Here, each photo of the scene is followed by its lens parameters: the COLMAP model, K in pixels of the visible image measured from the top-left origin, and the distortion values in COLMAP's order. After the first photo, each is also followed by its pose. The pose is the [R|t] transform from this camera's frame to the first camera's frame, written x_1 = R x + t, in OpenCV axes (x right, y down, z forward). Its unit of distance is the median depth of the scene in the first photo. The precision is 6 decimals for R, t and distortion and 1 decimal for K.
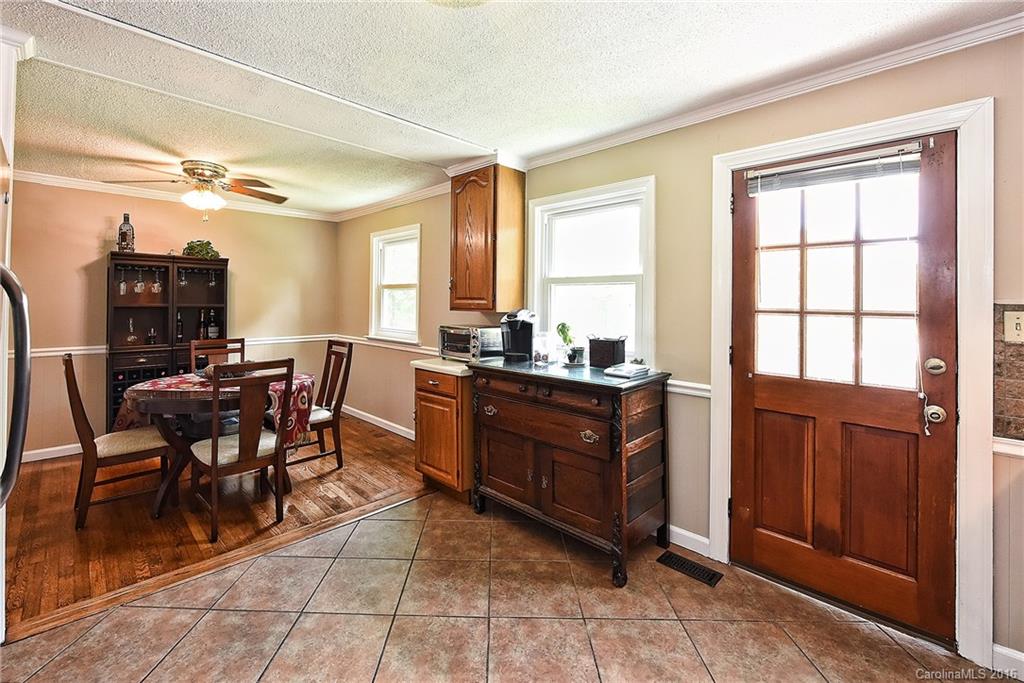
lens RADIAL K [[449.8, 0, 482.6], [0, 449.8, 294.1], [0, 0, 1]] dist [-0.005099, -0.000166]
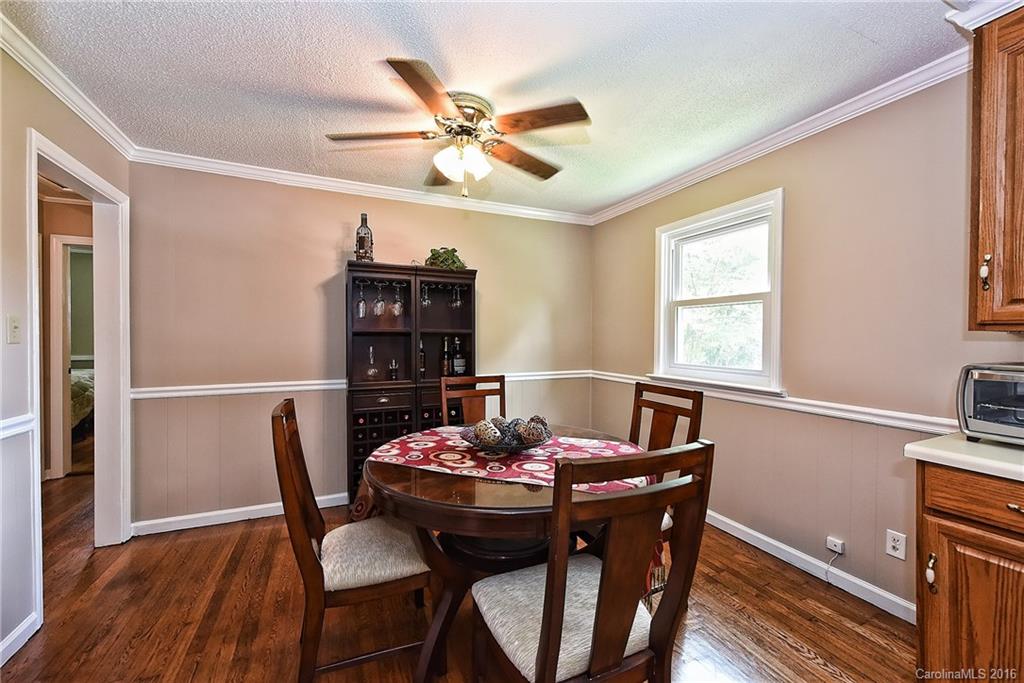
lens RADIAL K [[402.7, 0, 509.5], [0, 402.7, 340.6], [0, 0, 1]] dist [-0.000693, 0.000008]
pose [[0.944867, 0.000179, -0.327454, -0.323345], [0.007603, 0.999718, 0.022485, 0.029382], [0.327365, -0.023735, 0.944600, 0.411991]]
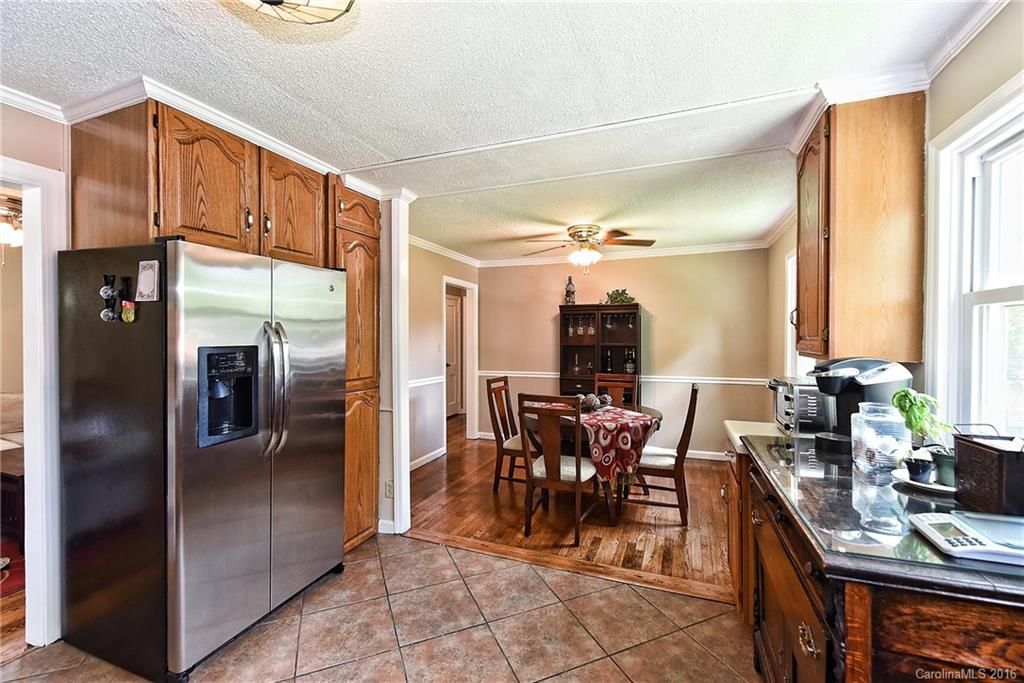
lens RADIAL K [[421.9, 0, 516.6], [0, 421.9, 340.1], [0, 0, 1]] dist [0.001334, 0.000290]
pose [[0.423018, -0.001223, -0.906121, 0.286207], [0.015686, 0.999859, 0.005974, 0.002227], [0.905986, -0.016740, 0.422977, 0.316003]]
